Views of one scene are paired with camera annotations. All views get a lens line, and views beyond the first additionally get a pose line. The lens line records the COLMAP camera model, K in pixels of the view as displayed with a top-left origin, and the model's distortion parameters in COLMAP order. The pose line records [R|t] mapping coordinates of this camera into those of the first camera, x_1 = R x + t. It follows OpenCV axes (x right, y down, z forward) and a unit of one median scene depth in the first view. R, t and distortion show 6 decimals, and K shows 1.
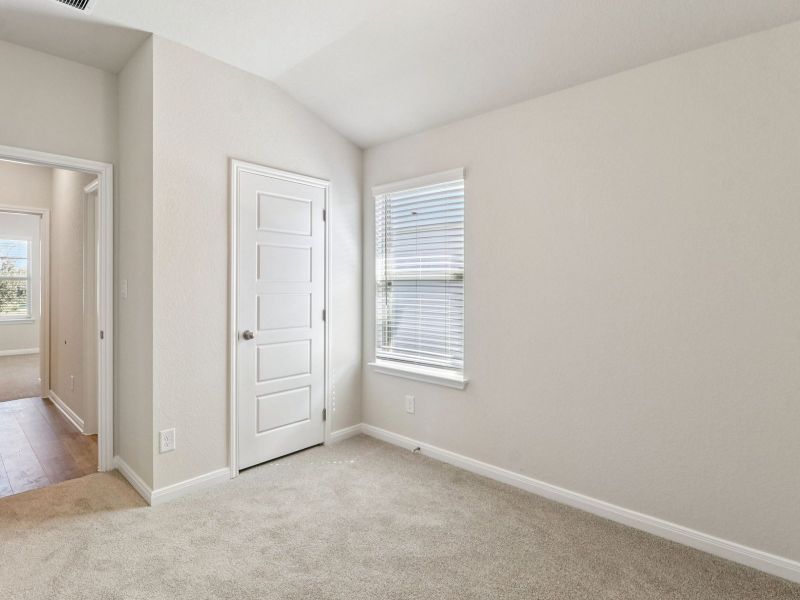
lens RADIAL K [[425.4, 0, 399.3], [0, 425.4, 289.5], [0, 0, 1]] dist [-0.043646, -0.000481]
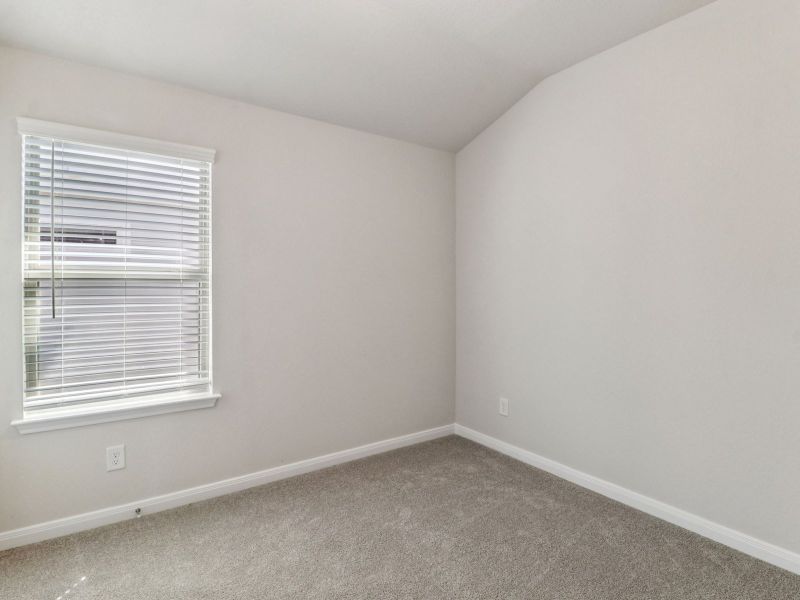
lens RADIAL K [[425.4, 0, 399.3], [0, 425.4, 289.5], [0, 0, 1]] dist [-0.043646, -0.000481]
pose [[0.190375, -0.012898, 0.981627, -0.554936], [0.006259, 0.999909, 0.011924, -0.010001], [-0.981691, 0.003874, 0.190439, 0.416842]]
